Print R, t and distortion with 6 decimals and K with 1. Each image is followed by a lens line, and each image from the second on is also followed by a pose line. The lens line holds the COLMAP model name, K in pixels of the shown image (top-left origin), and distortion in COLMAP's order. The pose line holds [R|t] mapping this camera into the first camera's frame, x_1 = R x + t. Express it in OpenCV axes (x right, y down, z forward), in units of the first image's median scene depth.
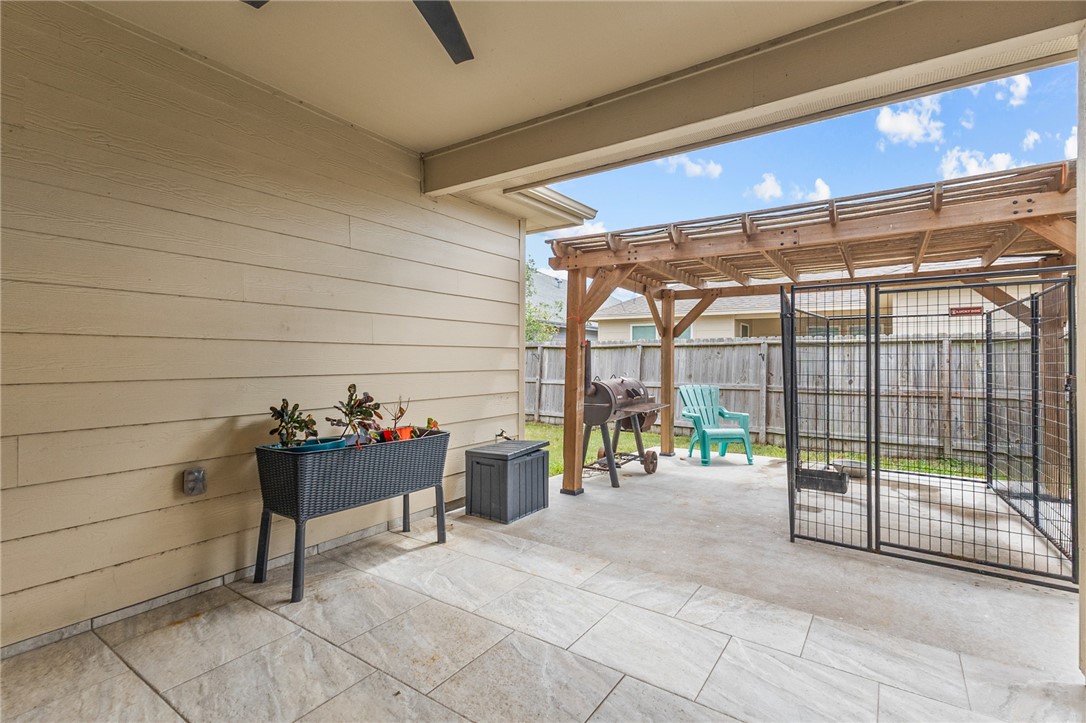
lens RADIAL K [[496.0, 0, 533.5], [0, 496.0, 355.2], [0, 0, 1]] dist [0.012405, -0.000497]
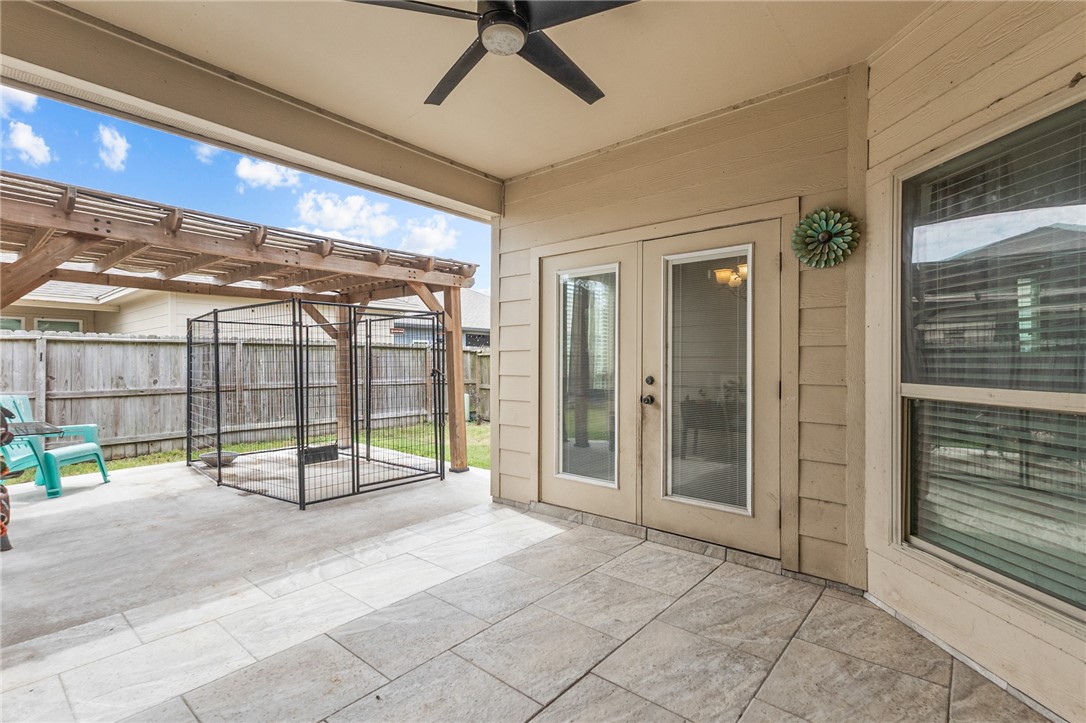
lens RADIAL K [[502.7, 0, 536.5], [0, 502.7, 360.0], [0, 0, 1]] dist [0.017360, -0.003911]
pose [[0.106357, -0.003344, 0.994322, -0.476997], [-0.008354, 0.999956, 0.004256, -0.001449], [-0.994293, -0.008759, 0.106325, 0.226085]]
